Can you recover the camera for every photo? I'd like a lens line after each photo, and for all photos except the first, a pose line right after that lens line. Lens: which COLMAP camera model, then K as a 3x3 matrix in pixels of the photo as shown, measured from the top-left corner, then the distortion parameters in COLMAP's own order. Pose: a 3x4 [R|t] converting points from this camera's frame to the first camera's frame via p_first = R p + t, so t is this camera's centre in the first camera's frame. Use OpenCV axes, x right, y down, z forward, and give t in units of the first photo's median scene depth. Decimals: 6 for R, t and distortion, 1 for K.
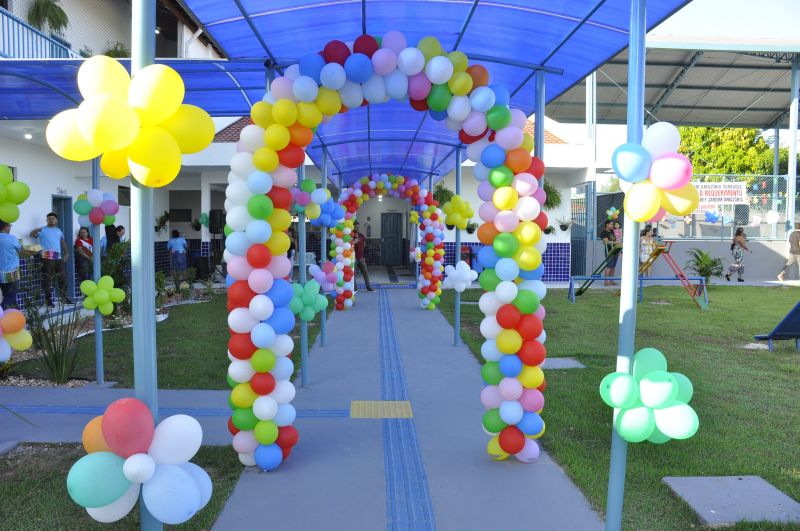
lens RADIAL K [[629.6, 0, 400.8], [0, 629.6, 265.8], [0, 0, 1]] dist [-0.079959, 0.006443]
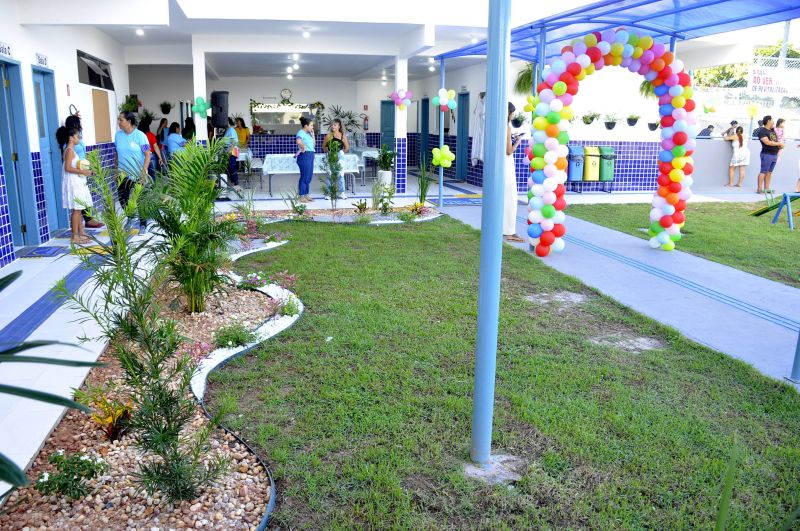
lens RADIAL K [[629.6, 0, 400.1], [0, 629.6, 265.3], [0, 0, 1]] dist [-0.079959, 0.006443]
pose [[0.984785, -0.032419, 0.170726, -0.342443], [0.003451, 0.985899, 0.167307, -0.024043], [-0.173743, -0.164172, 0.971010, 0.427377]]
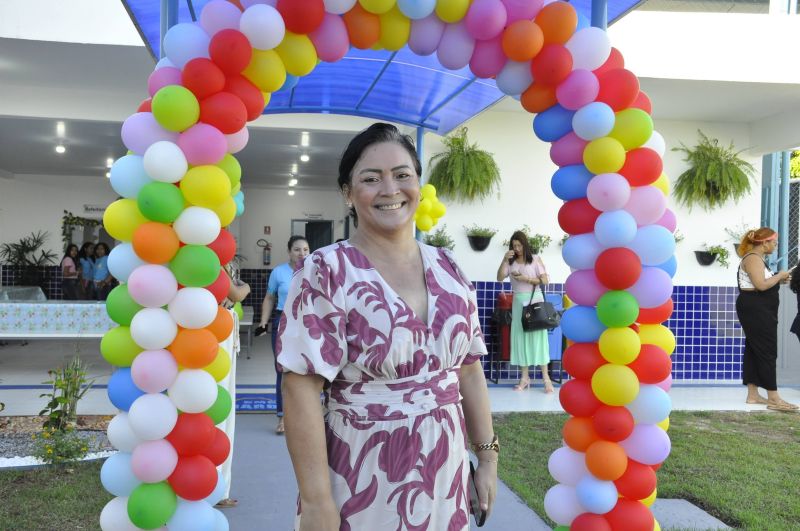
lens RADIAL K [[830.4, 0, 393.9], [0, 830.4, 266.2], [0, 0, 1]] dist [-0.001245, 0.000000]
pose [[0.993529, 0.017551, 0.112214, -0.055088], [-0.012009, 0.998683, -0.049872, -0.031742], [-0.112941, 0.048202, 0.992432, 0.747949]]
